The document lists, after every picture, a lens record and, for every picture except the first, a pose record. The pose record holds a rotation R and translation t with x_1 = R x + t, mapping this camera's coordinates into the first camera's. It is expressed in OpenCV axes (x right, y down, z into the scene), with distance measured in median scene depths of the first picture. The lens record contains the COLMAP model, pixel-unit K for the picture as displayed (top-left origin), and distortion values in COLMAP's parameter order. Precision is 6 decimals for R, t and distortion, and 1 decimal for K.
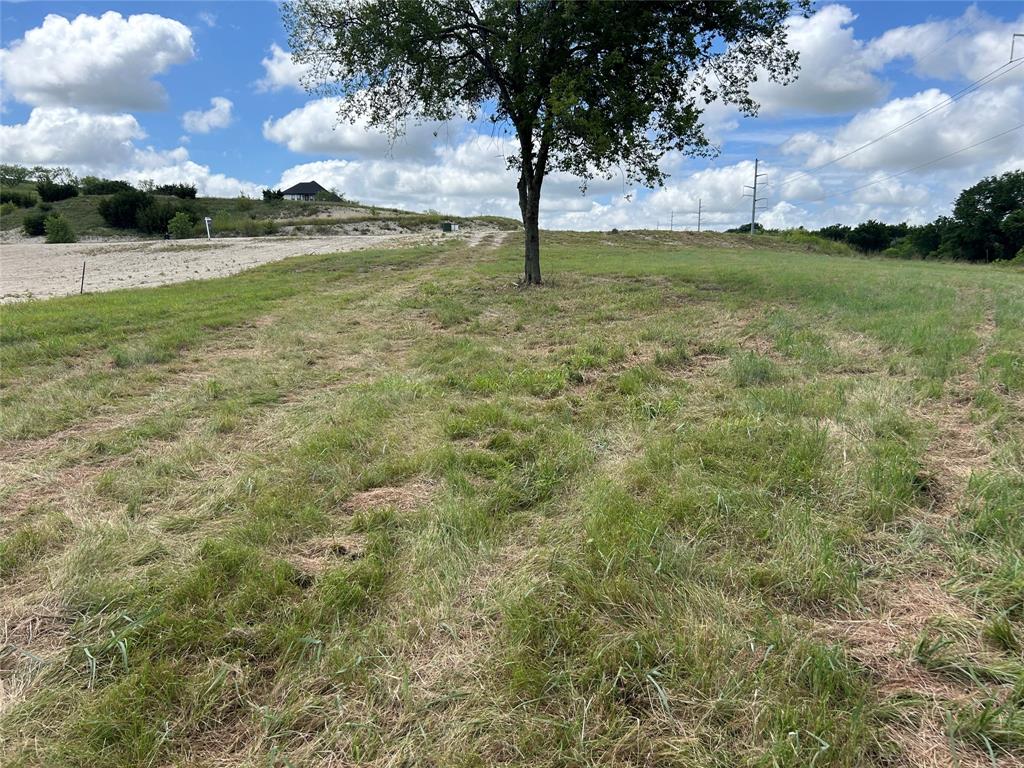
lens RADIAL K [[776.6, 0, 514.0], [0, 776.6, 386.0], [0, 0, 1]] dist [0.005354, -0.001207]
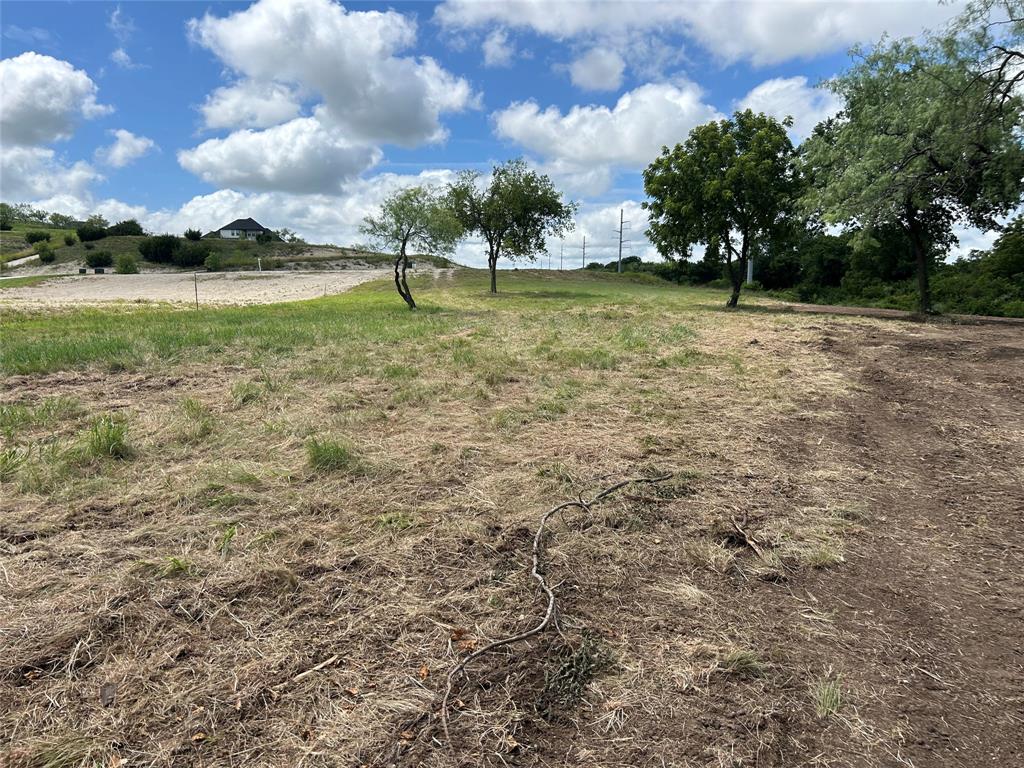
lens RADIAL K [[776.6, 0, 511.8], [0, 776.6, 382.4], [0, 0, 1]] dist [0.005354, -0.001207]
pose [[0.991575, -0.011740, 0.129003, -0.071472], [0.016921, 0.999091, -0.039135, 0.079721], [-0.128426, 0.040988, 0.990872, -0.471006]]
